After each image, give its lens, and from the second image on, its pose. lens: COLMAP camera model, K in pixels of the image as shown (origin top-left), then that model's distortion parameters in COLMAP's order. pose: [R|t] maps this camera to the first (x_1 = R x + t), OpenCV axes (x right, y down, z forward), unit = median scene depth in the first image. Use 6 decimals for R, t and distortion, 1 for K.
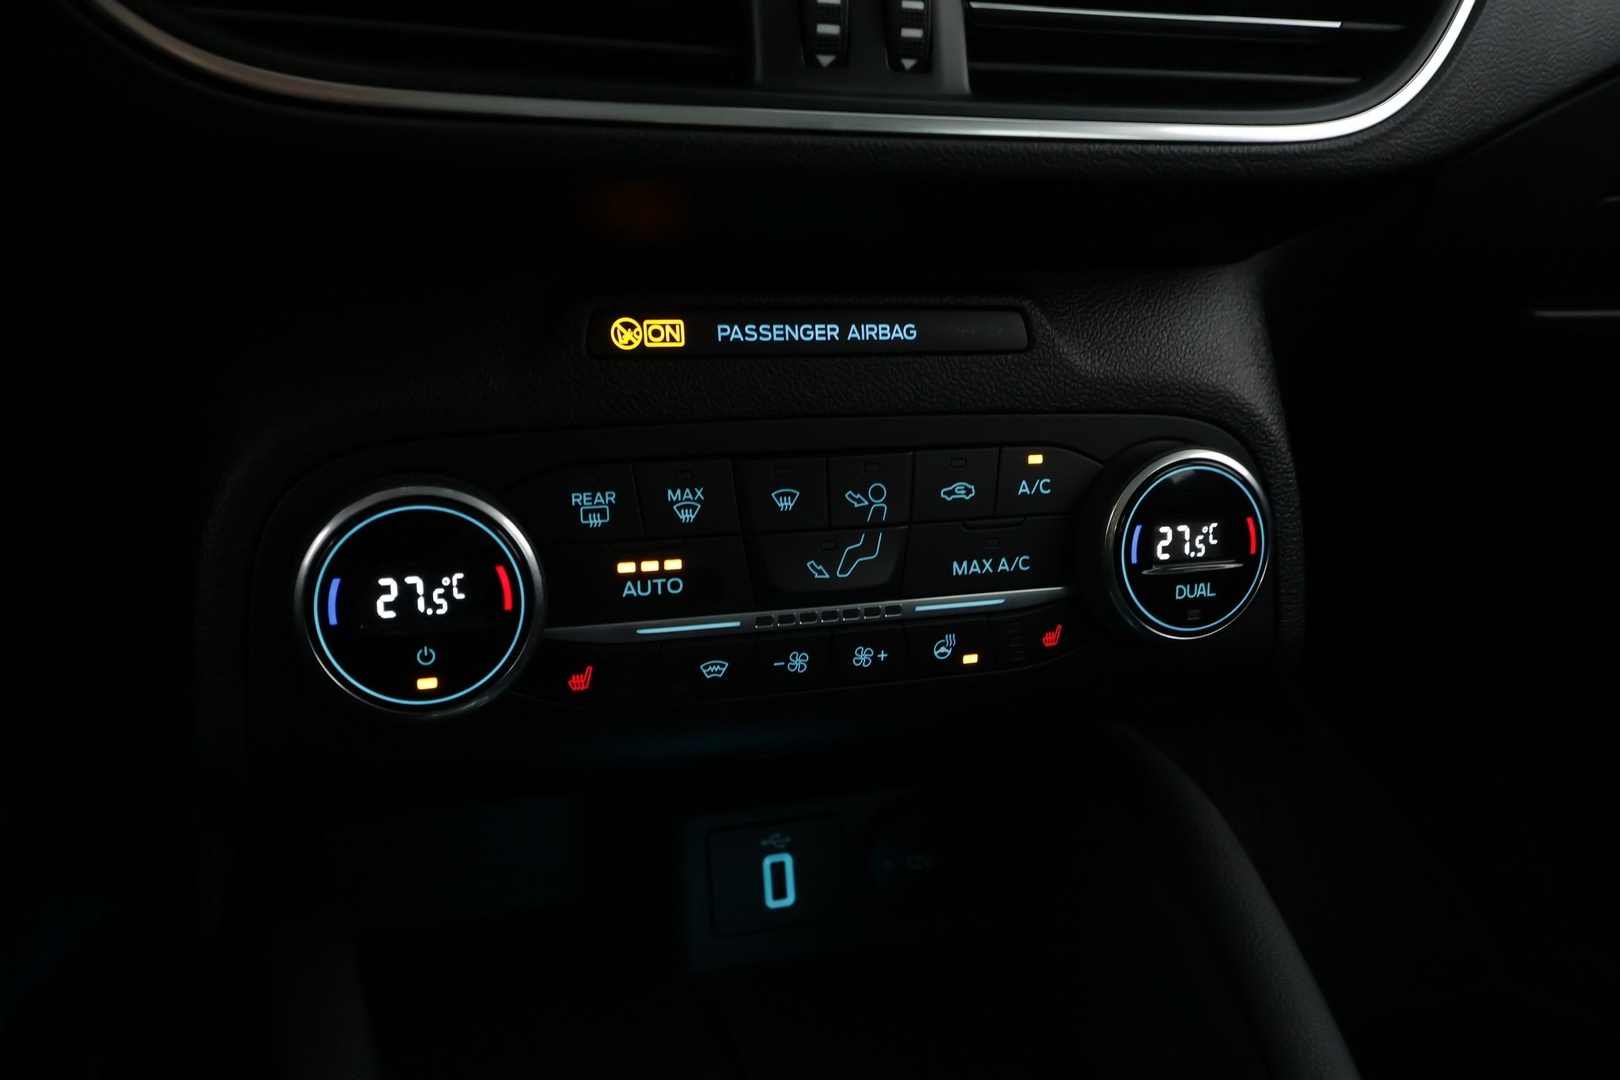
lens RADIAL K [[1268.9, 0, 819.9], [0, 1268.9, 538.0], [0, 0, 1]] dist [0.002955, -0.002303]
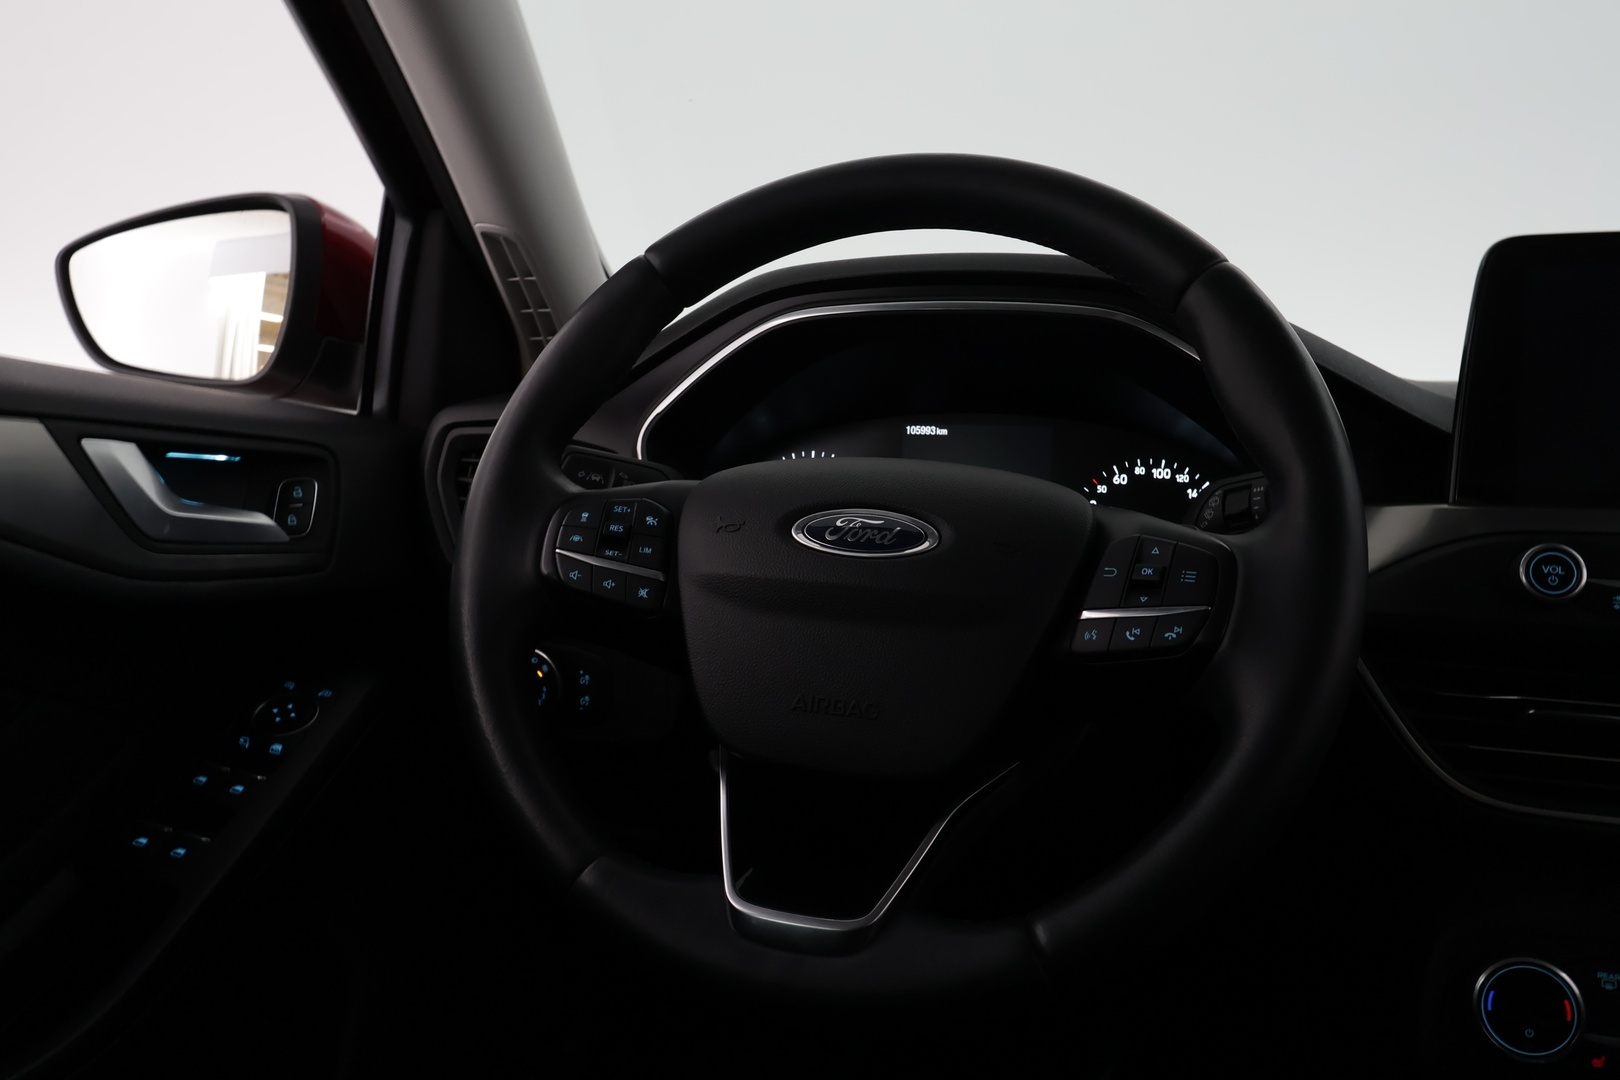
lens RADIAL K [[1268.9, 0, 819.9], [0, 1268.9, 538.0], [0, 0, 1]] dist [0.002955, -0.002303]
pose [[0.833692, 0.020684, -0.551841, -0.115121], [-0.178312, 0.955853, -0.233558, 0.000755], [0.522649, 0.293116, 0.800576, -1.637061]]
